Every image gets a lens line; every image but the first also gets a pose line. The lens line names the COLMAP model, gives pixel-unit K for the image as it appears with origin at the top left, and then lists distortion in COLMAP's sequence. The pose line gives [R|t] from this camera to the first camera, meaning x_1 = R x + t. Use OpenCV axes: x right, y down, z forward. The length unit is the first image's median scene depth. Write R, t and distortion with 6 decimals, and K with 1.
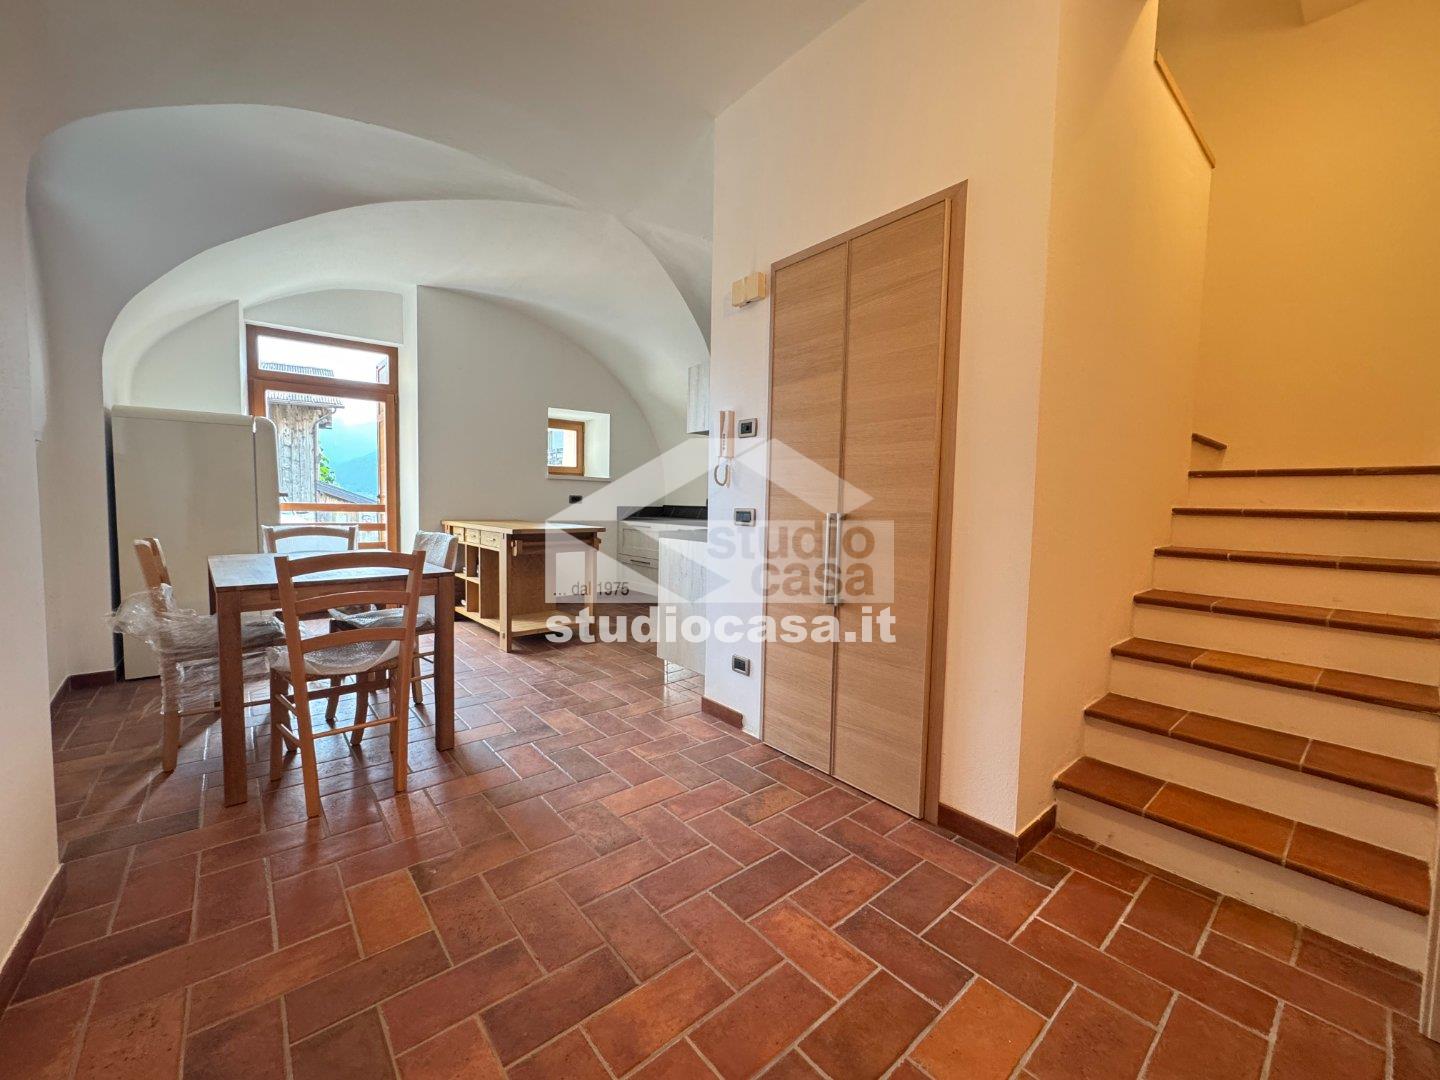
lens RADIAL K [[575.5, 0, 717.8], [0, 575.5, 537.7], [0, 0, 1]] dist [-0.004233, 0.000001]
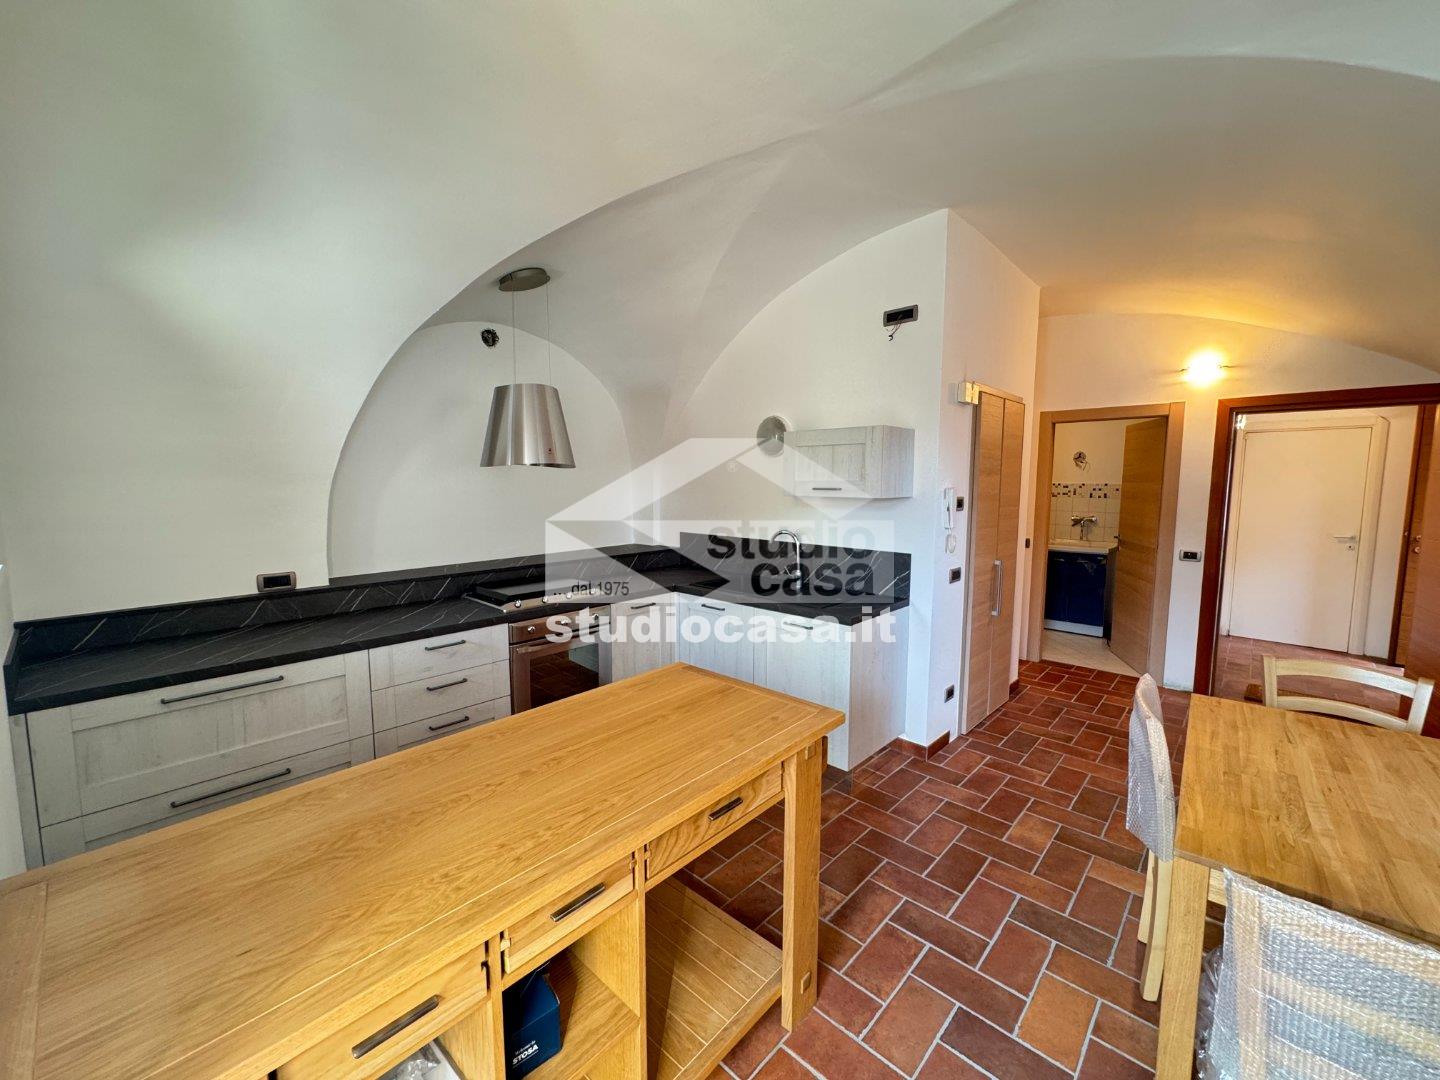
lens RADIAL K [[575.5, 0, 713.4], [0, 575.5, 541.3], [0, 0, 1]] dist [-0.004233, 0.000001]
pose [[-0.119997, -0.113655, 0.986247, -0.691002], [0.060636, 0.990732, 0.121550, -0.180679], [-0.990921, 0.074388, -0.111993, 1.035514]]
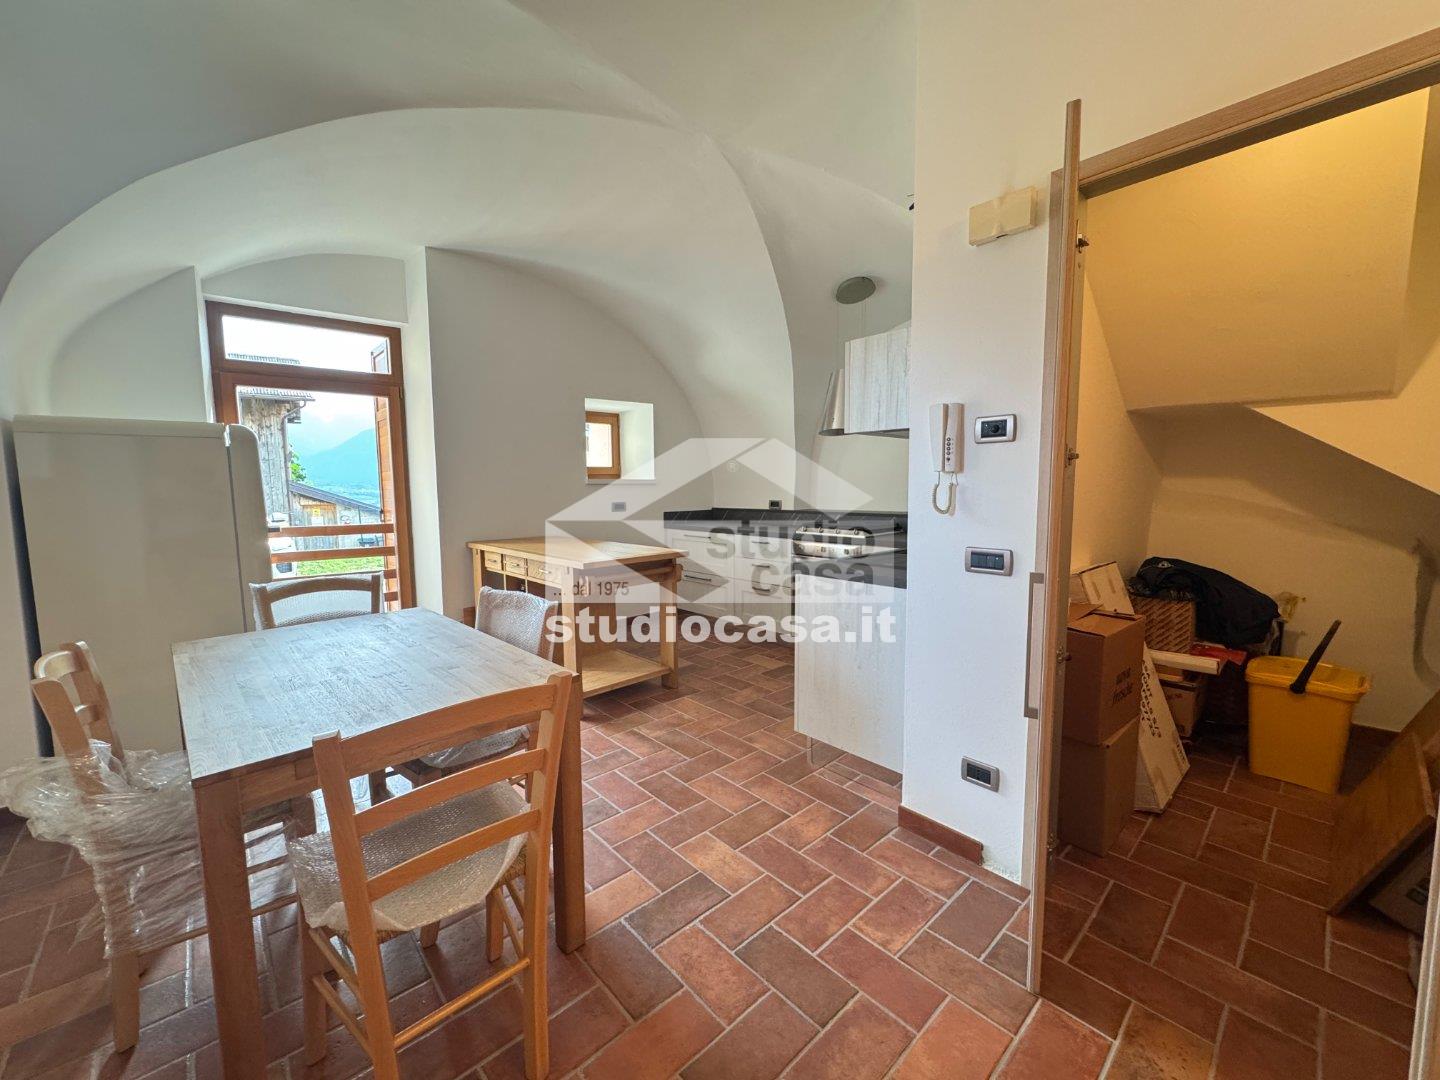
lens RADIAL K [[575.5, 0, 716.9], [0, 575.5, 537.3], [0, 0, 1]] dist [-0.004233, 0.000001]
pose [[0.998904, -0.032913, 0.033284, -0.185684], [0.031930, 0.999051, 0.029631, -0.059418], [-0.034228, -0.028536, 0.999007, 0.213607]]
